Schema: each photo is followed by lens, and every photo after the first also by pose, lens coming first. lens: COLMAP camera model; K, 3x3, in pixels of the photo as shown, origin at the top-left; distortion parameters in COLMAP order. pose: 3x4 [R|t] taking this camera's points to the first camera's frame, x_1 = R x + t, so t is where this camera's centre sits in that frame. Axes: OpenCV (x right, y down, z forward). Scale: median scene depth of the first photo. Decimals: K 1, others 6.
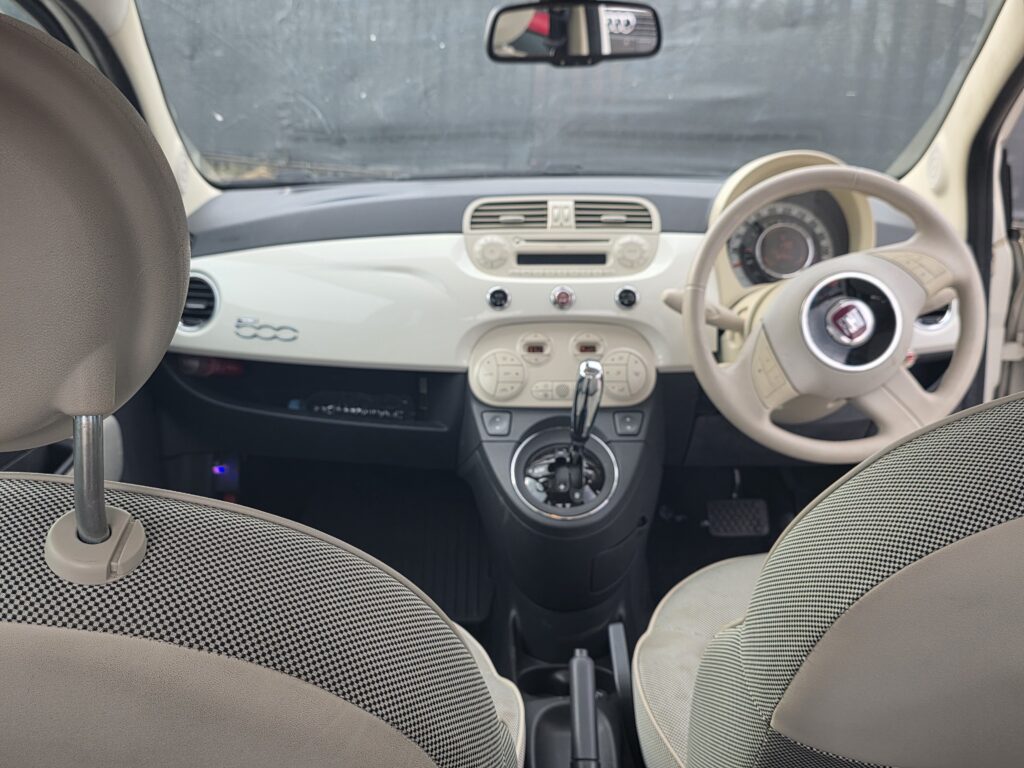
lens RADIAL K [[1078.1, 0, 502.0], [0, 1078.1, 378.0], [0, 0, 1]] dist [0.085216, 0.000000]
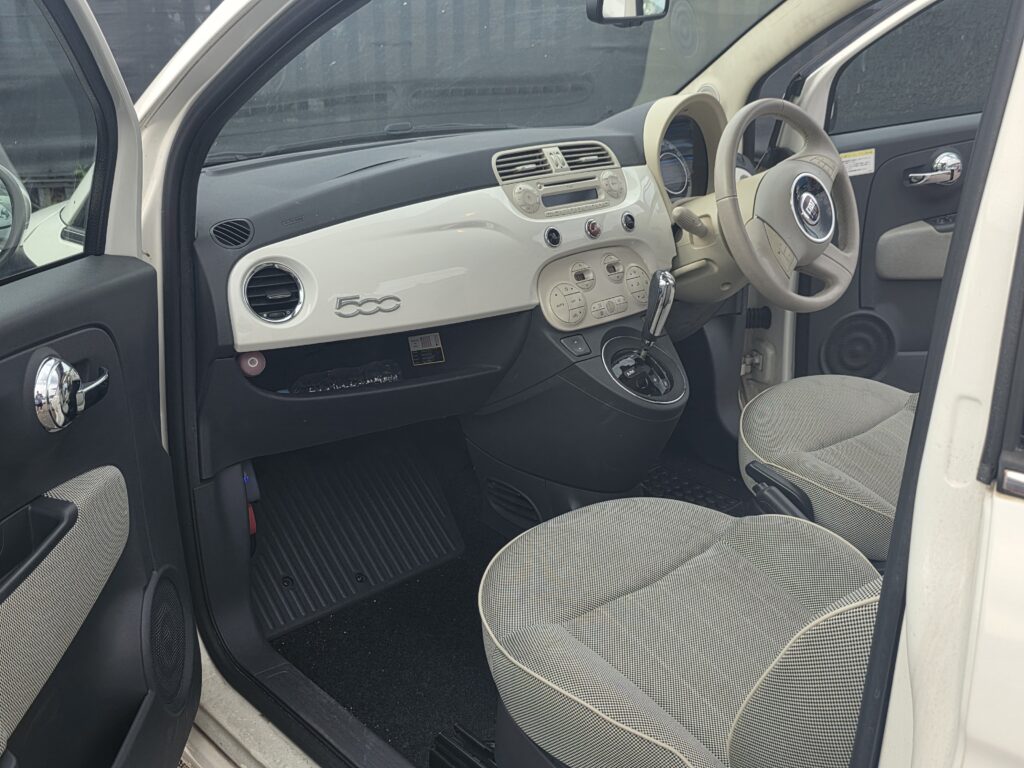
lens RADIAL K [[1078.1, 0, 513.3], [0, 1078.1, 381.2], [0, 0, 1]] dist [0.085216, 0.000000]
pose [[0.736367, -0.223182, 0.638713, -0.778793], [0.209262, 0.972867, 0.098687, -0.046949], [-0.643408, 0.060988, 0.763091, 0.174347]]
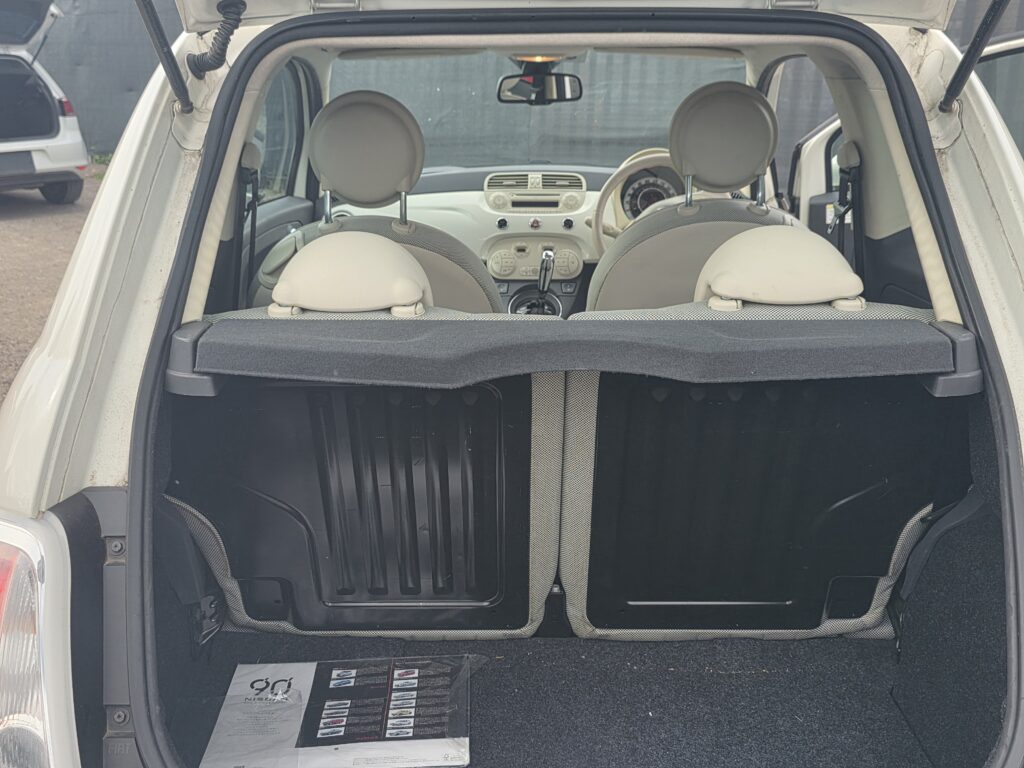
lens RADIAL K [[1078.1, 0, 514.3], [0, 1078.1, 389.3], [0, 0, 1]] dist [0.085216, 0.000000]
pose [[0.999957, 0.005770, 0.007200, 0.006317], [-0.005654, 0.999855, -0.016064, 0.253193], [-0.007292, 0.016022, 0.999845, -0.929593]]
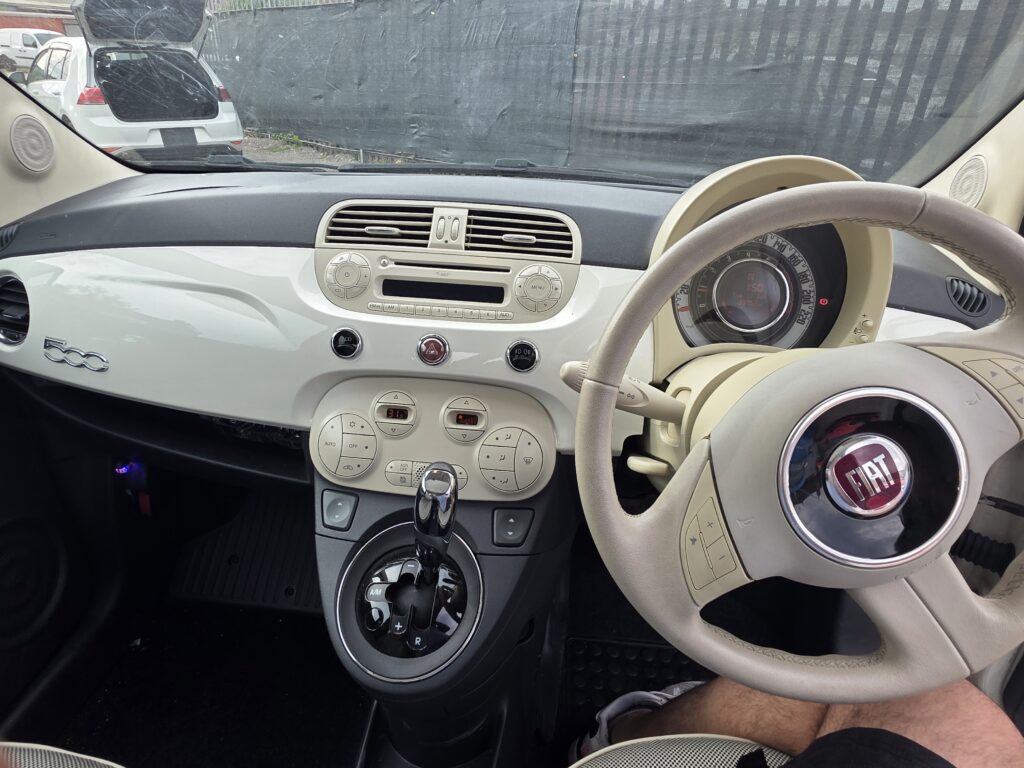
lens RADIAL K [[597.5, 0, 506.8], [0, 597.5, 388.0], [0, 0, 1]] dist [0.006740, 0.002041]
pose [[0.993979, 0.080582, -0.074249, 0.135489], [-0.067533, 0.984143, 0.164018, -0.116692], [0.086289, -0.158016, 0.983659, 0.602215]]
